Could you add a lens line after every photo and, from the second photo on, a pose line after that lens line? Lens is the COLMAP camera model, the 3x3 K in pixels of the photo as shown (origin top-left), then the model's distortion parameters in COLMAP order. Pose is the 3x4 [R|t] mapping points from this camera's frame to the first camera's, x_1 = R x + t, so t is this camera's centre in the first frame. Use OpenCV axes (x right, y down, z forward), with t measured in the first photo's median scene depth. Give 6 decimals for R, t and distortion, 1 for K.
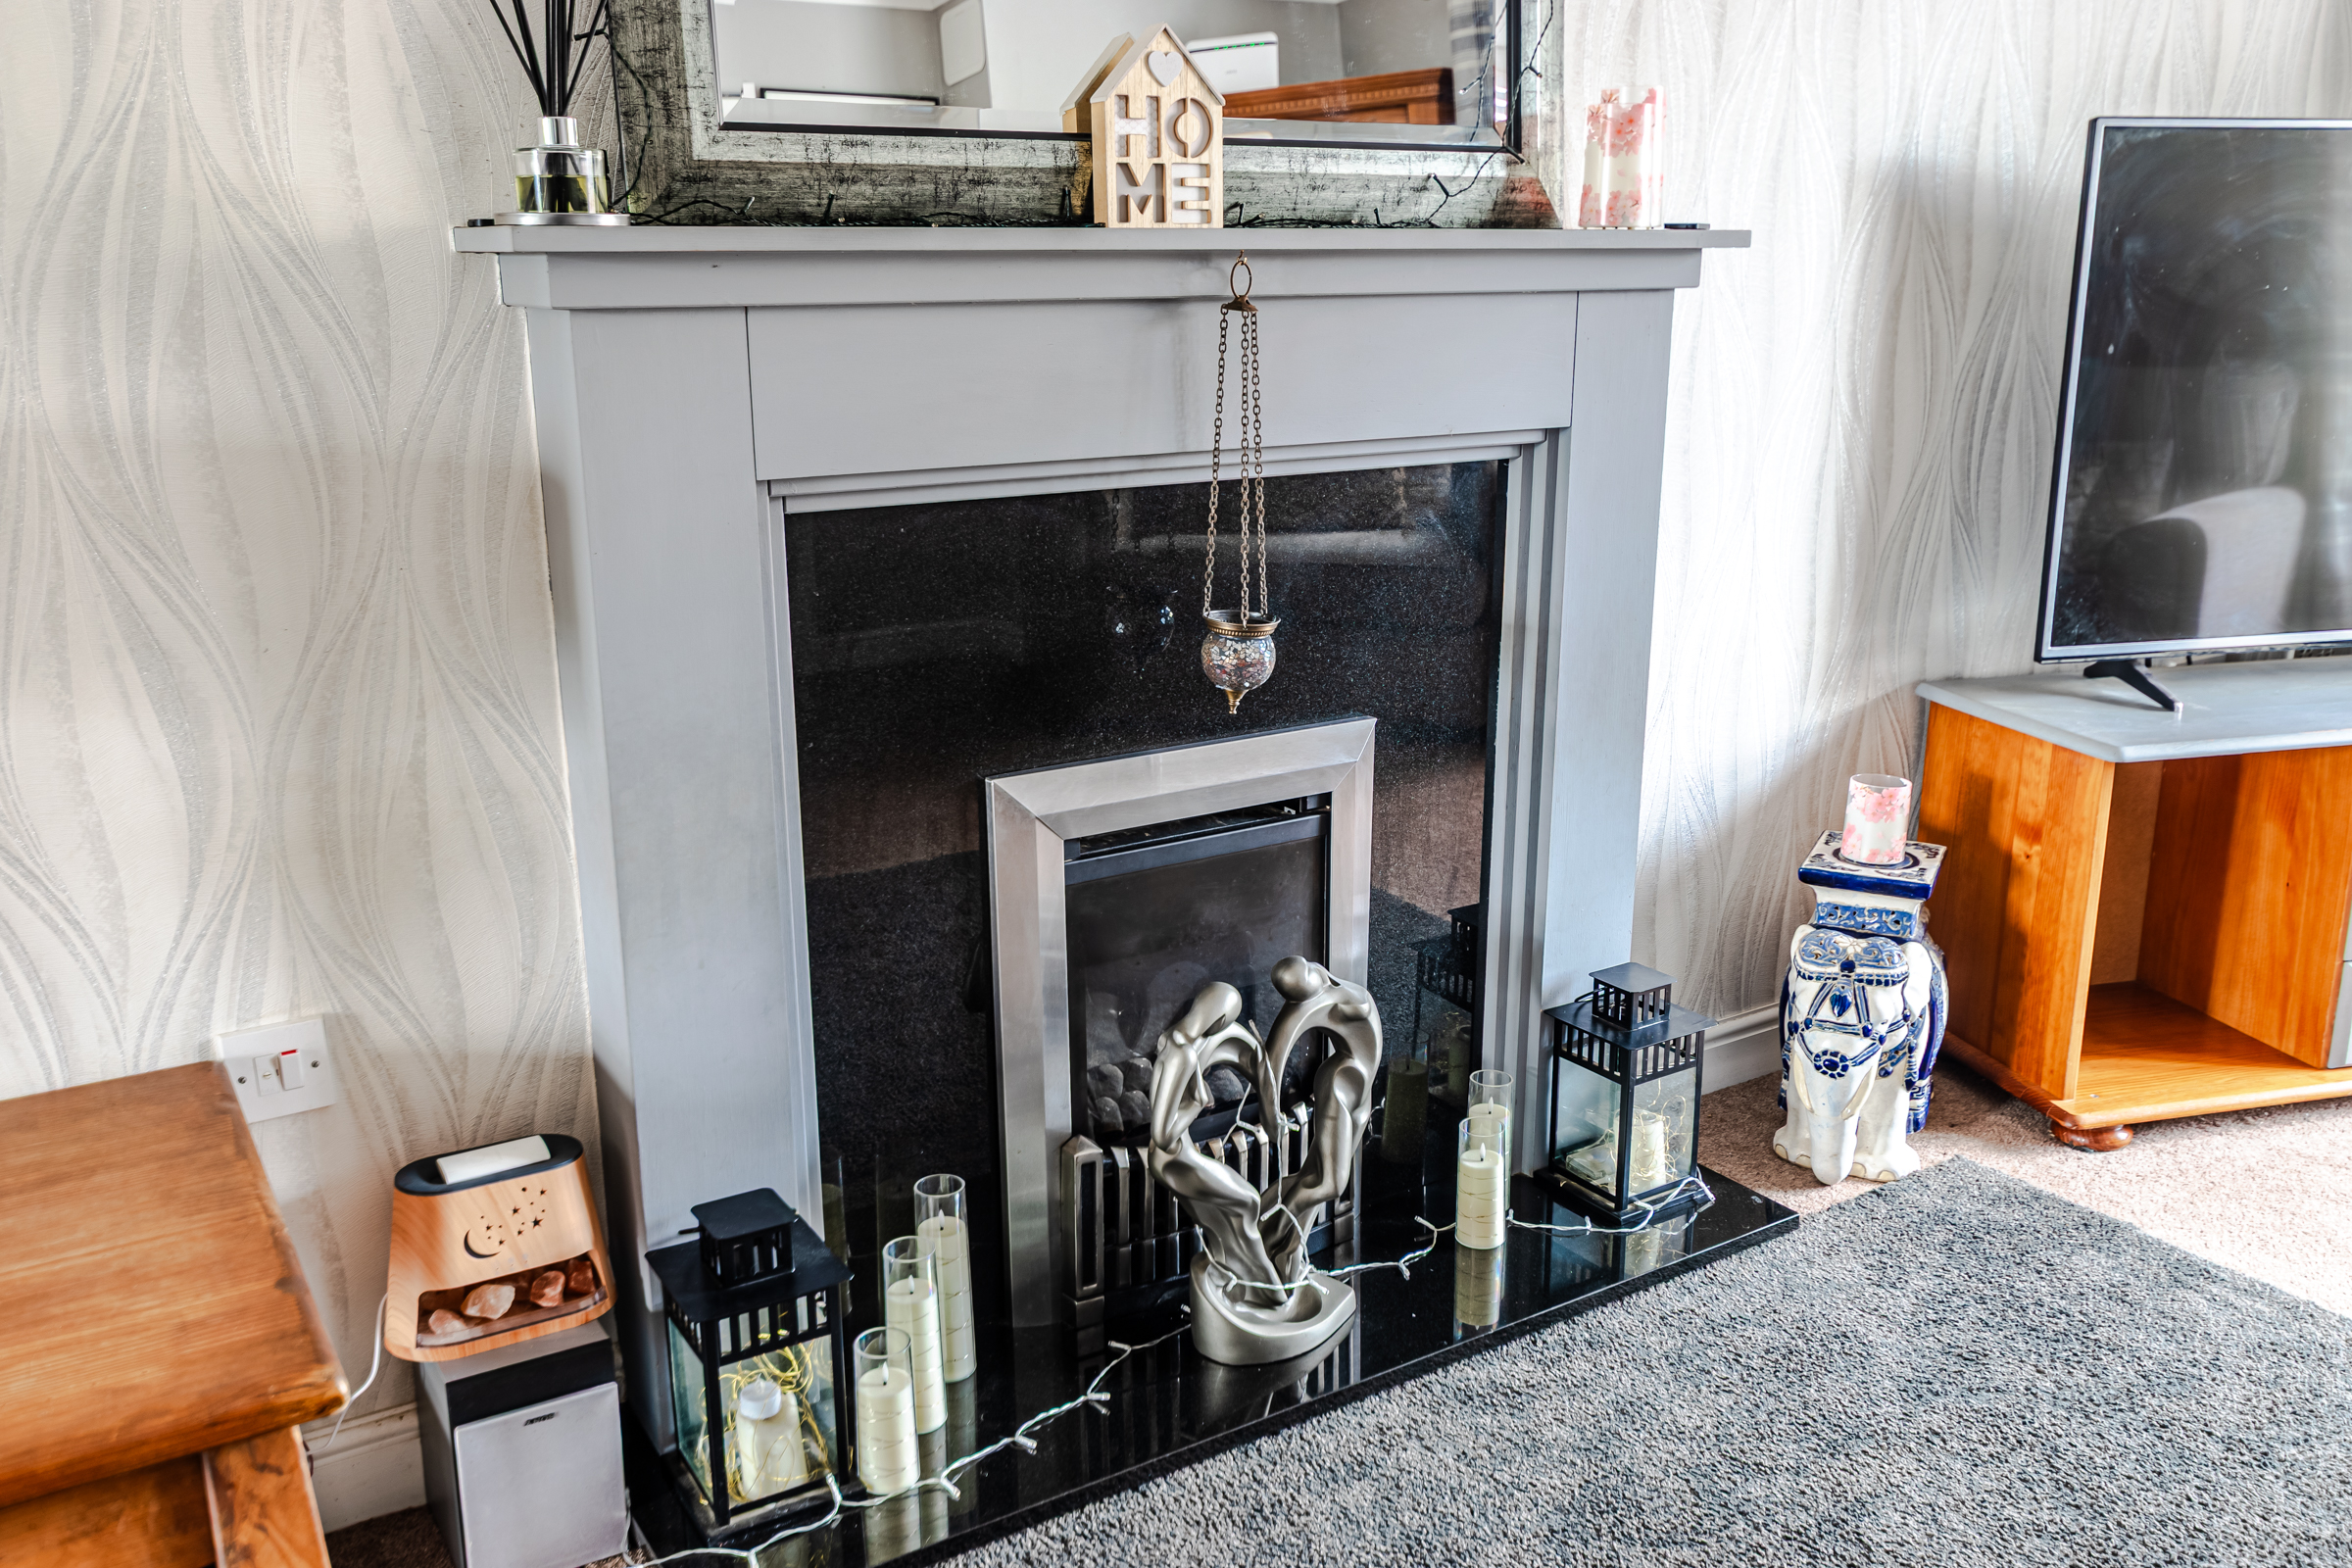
lens RADIAL K [[1960.2, 0, 1173.5], [0, 1960.2, 772.1], [0, 0, 1]] dist [-0.010828, 0.001342]
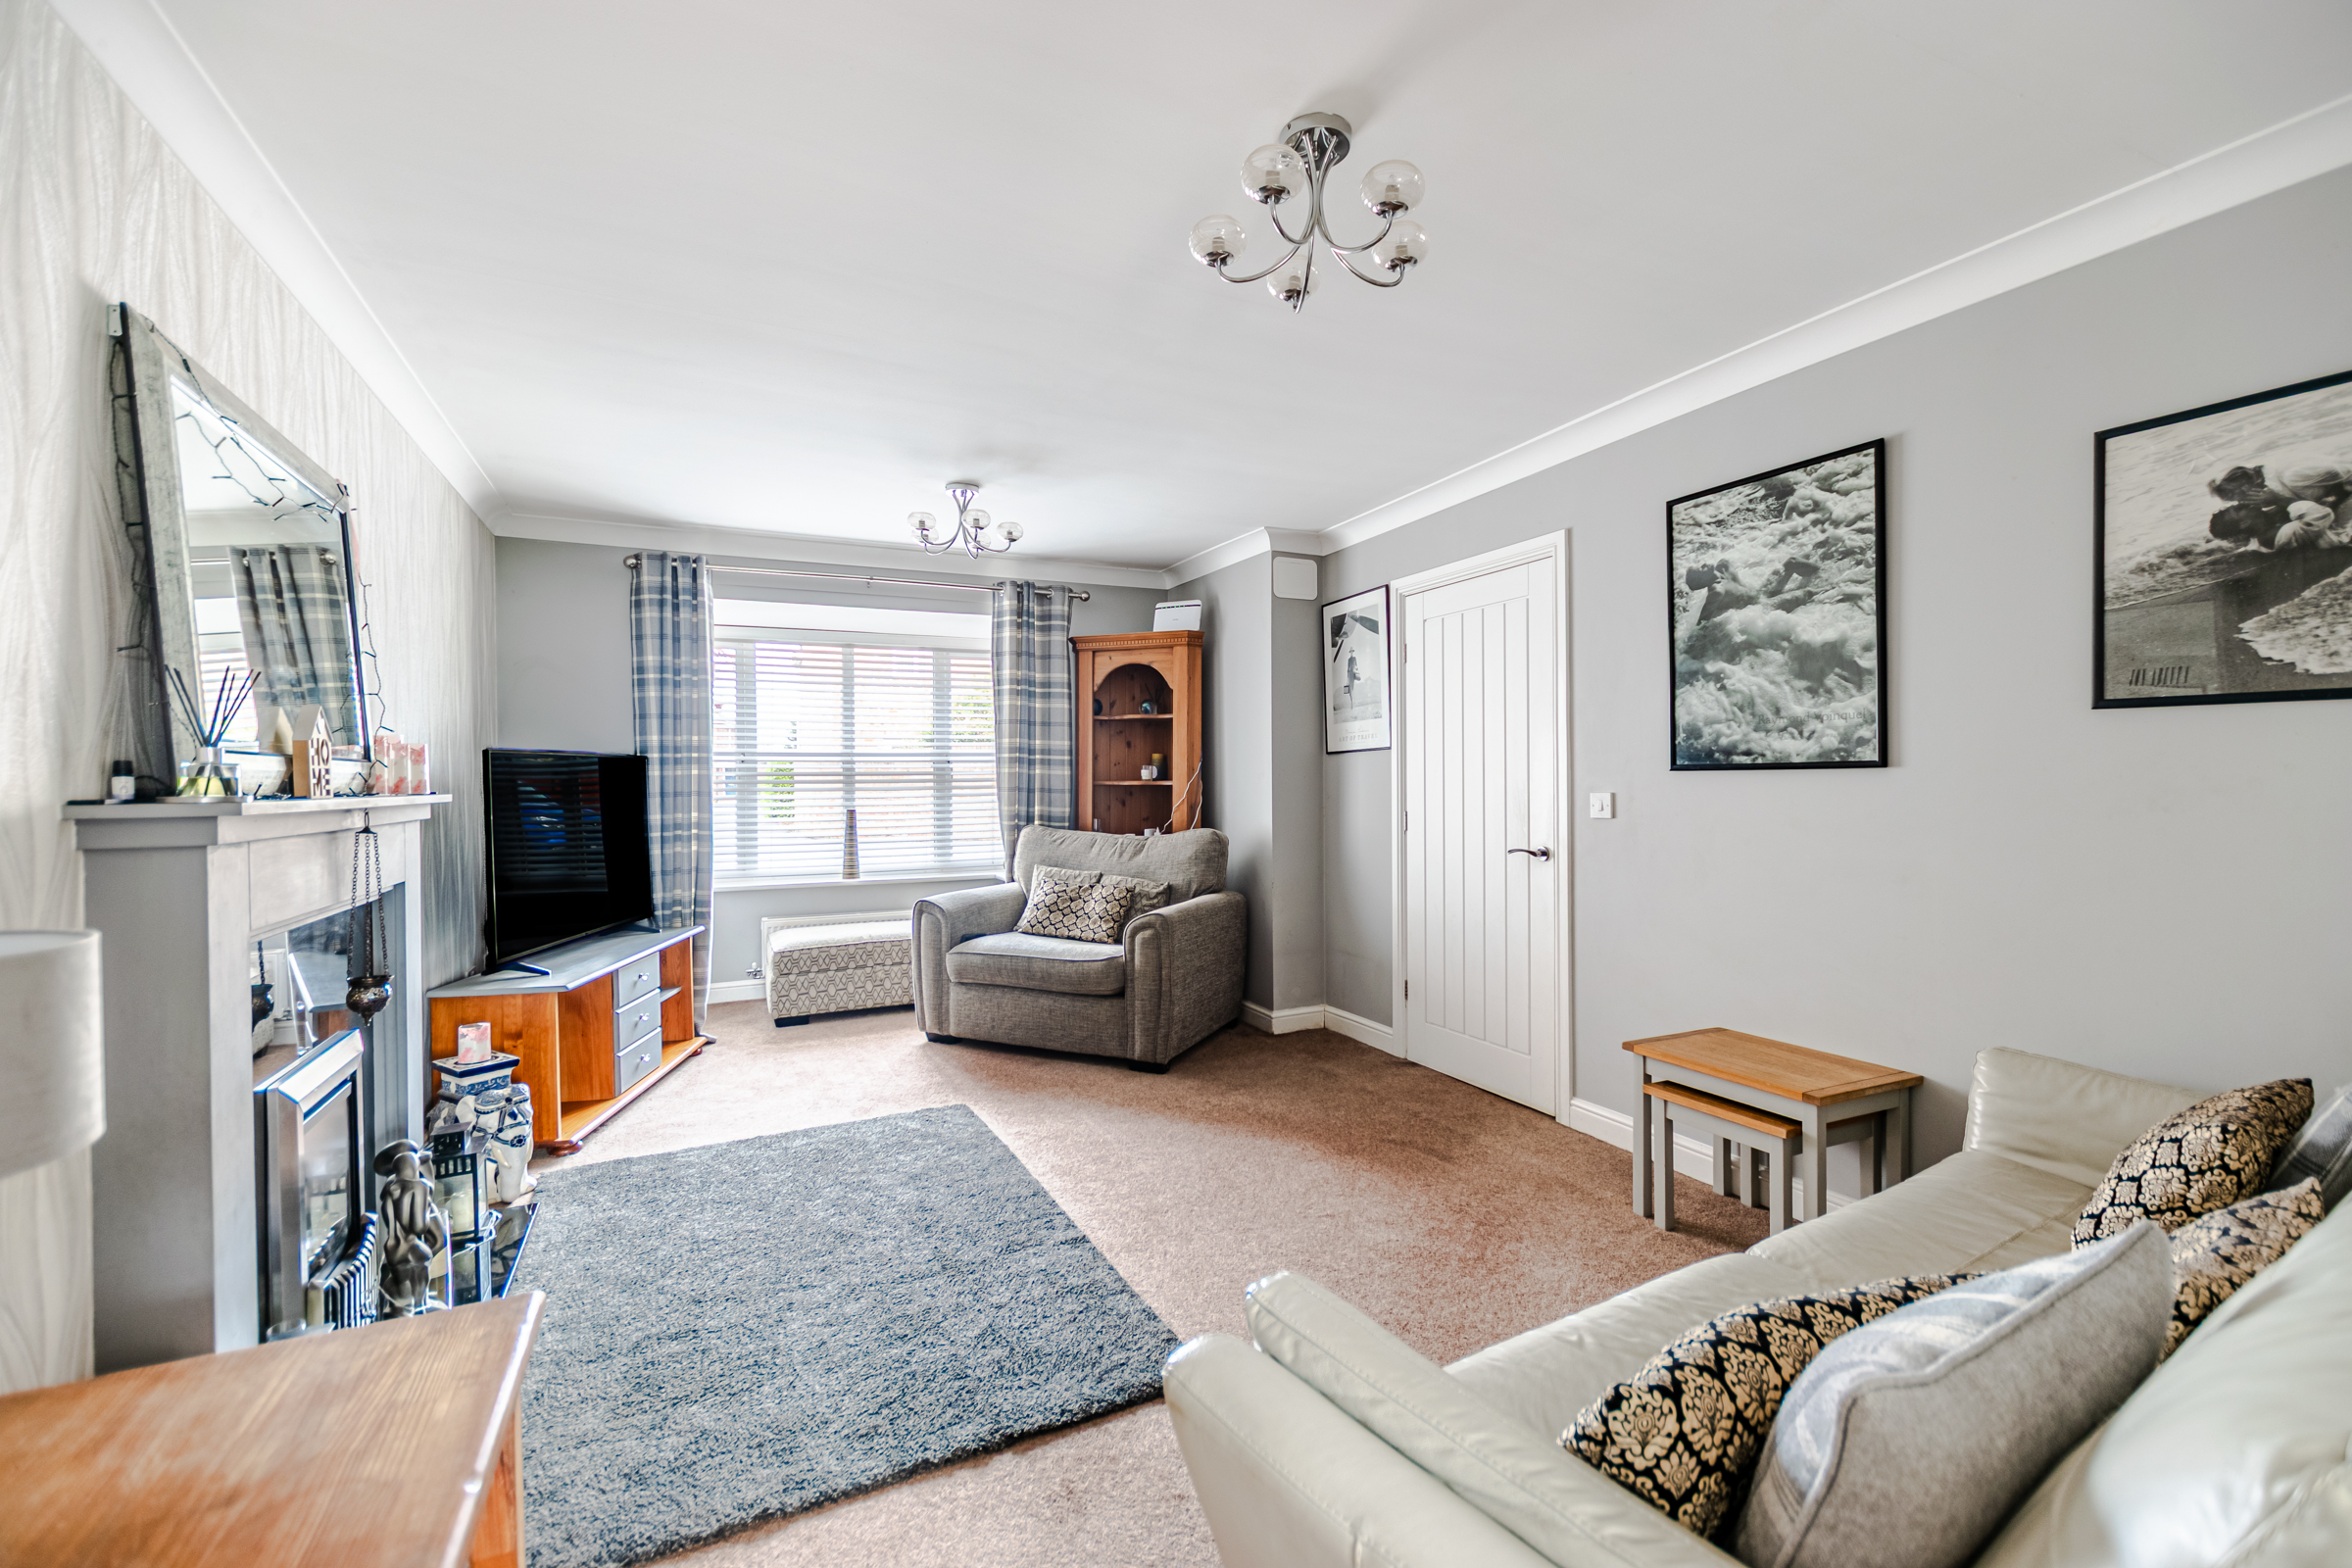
lens RADIAL K [[1015.7, 0, 1176.5], [0, 1015.7, 789.2], [0, 0, 1]] dist [0.008601, -0.001069]
pose [[0.122841, -0.007947, 0.992395, -0.889606], [0.266792, 0.963422, -0.025309, -0.015527], [-0.955893, 0.267872, 0.120468, 0.001790]]
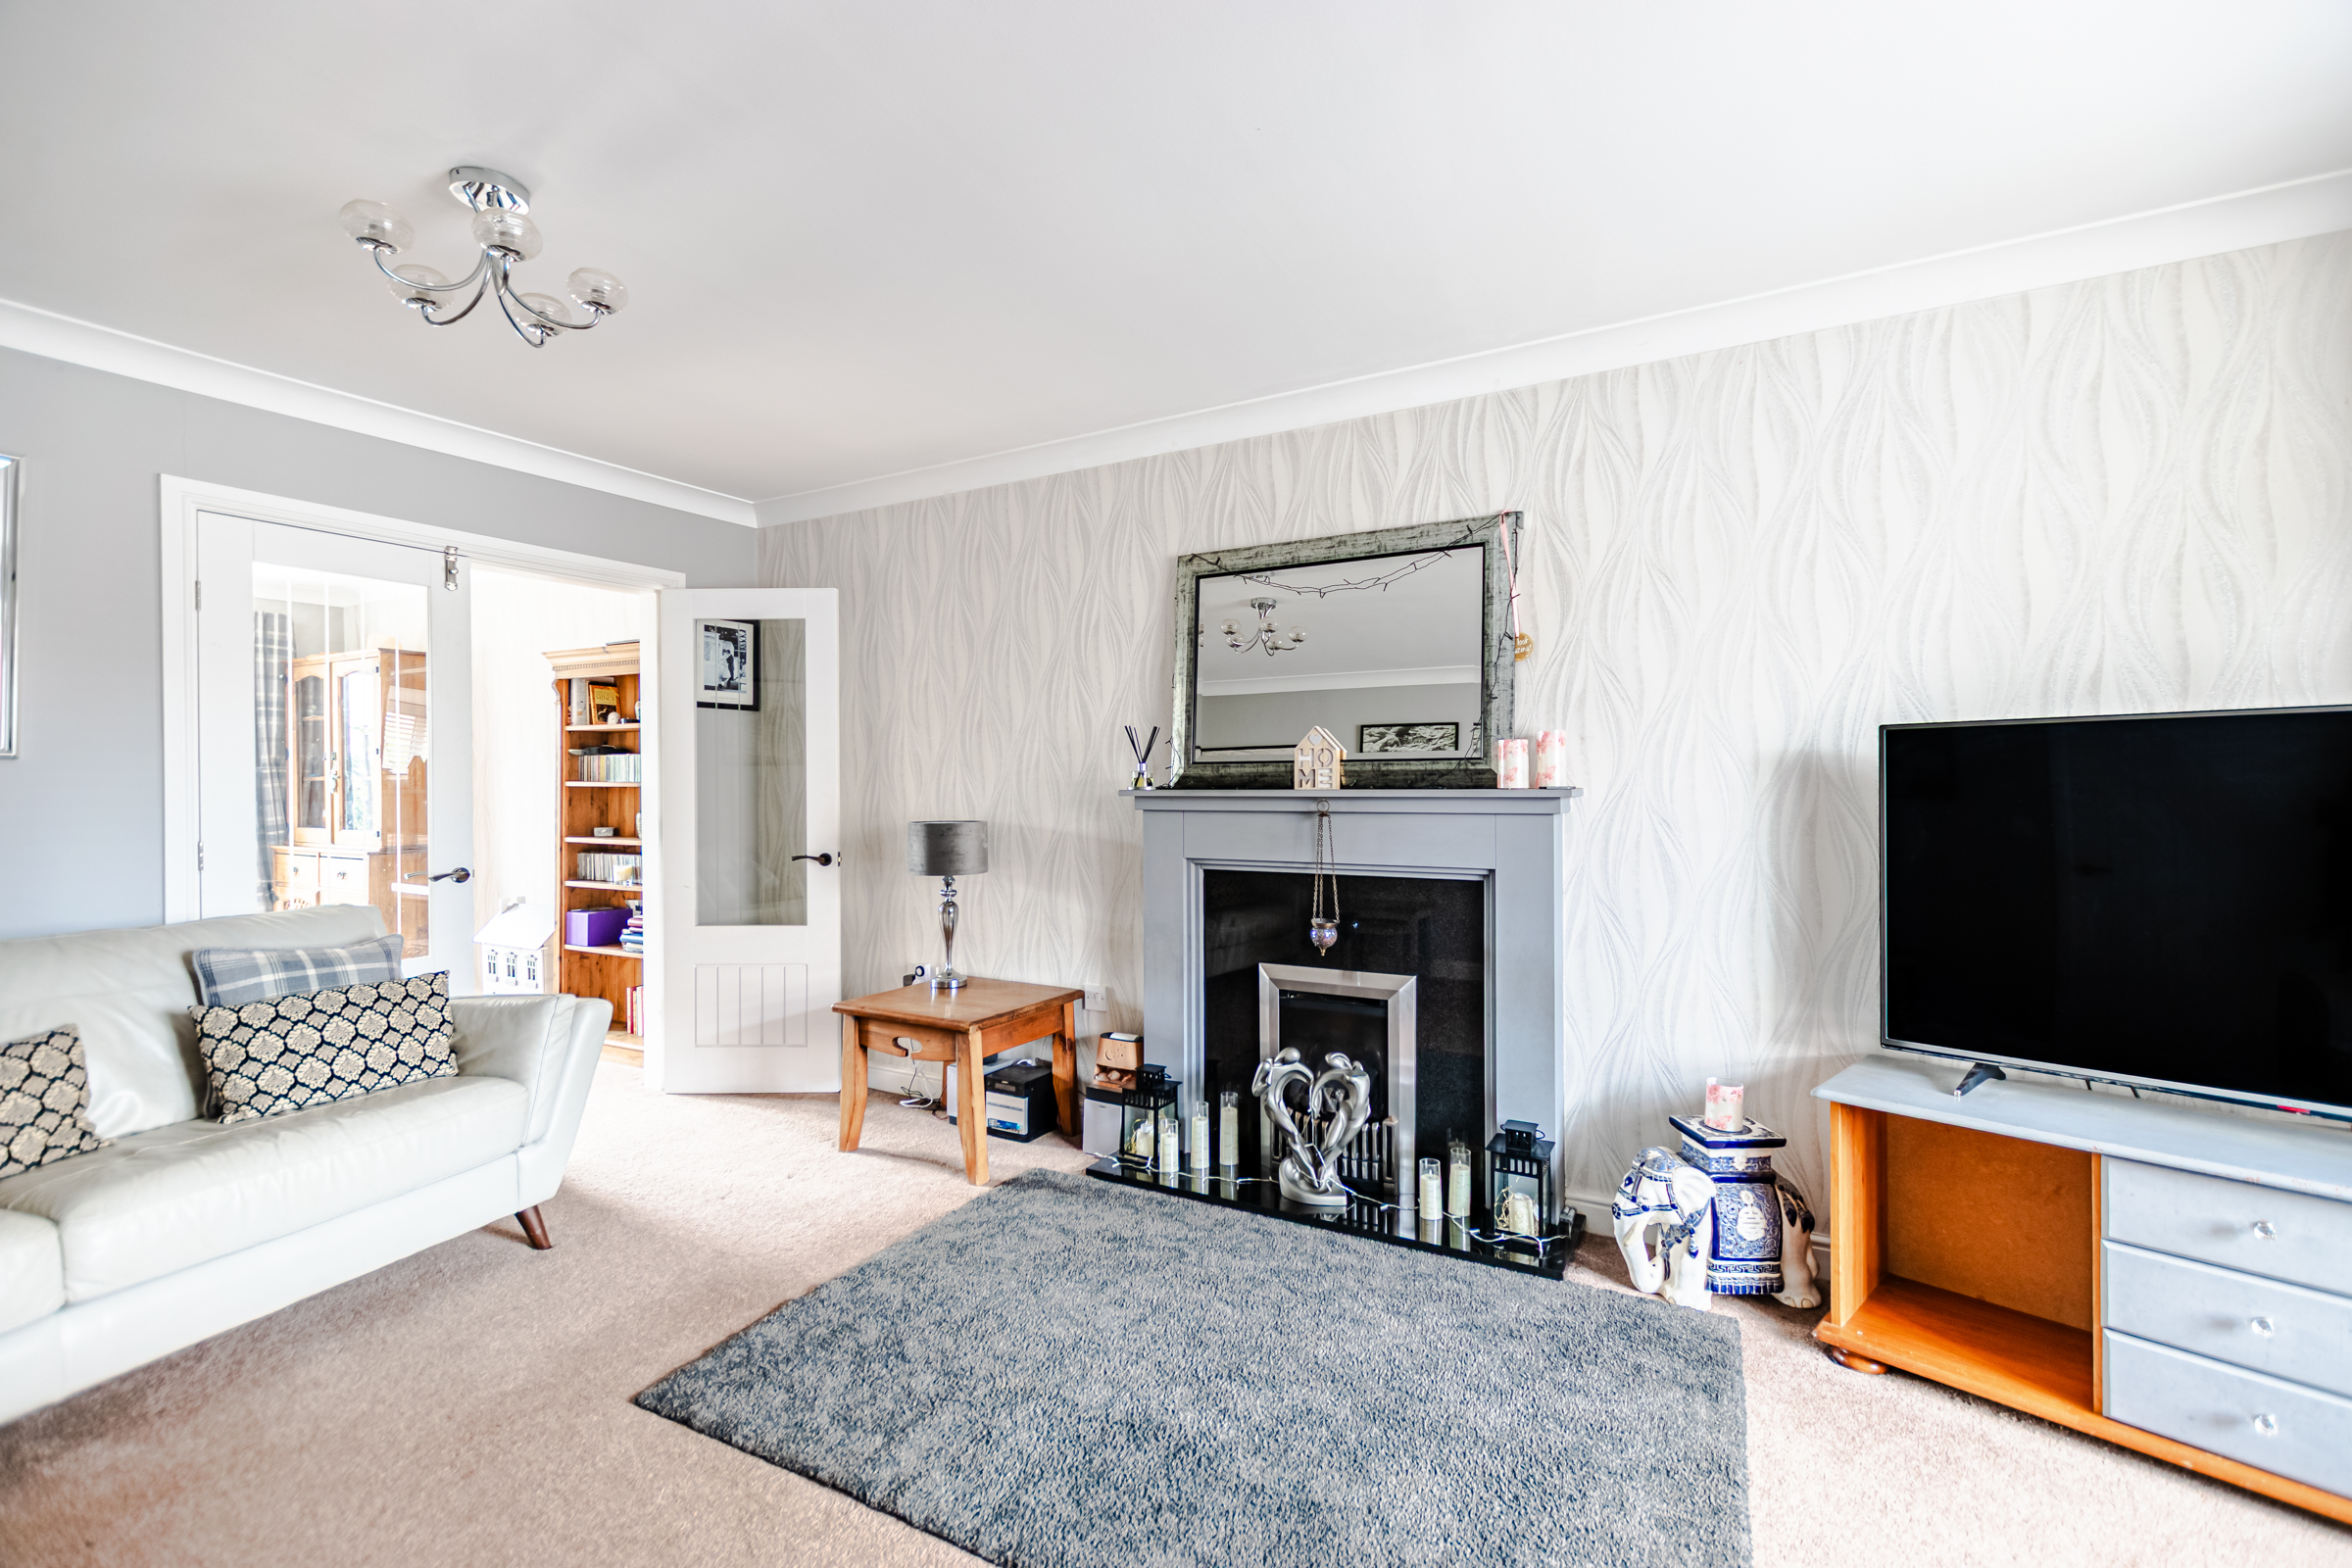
lens RADIAL K [[1015.7, 0, 1179.9], [0, 1015.7, 786.3], [0, 0, 1]] dist [0.008601, -0.001069]
pose [[0.474637, 0.002754, -0.880177, 1.179641], [-0.223491, 0.967599, -0.117491, -0.046101], [0.851335, 0.252477, 0.459874, 0.088058]]
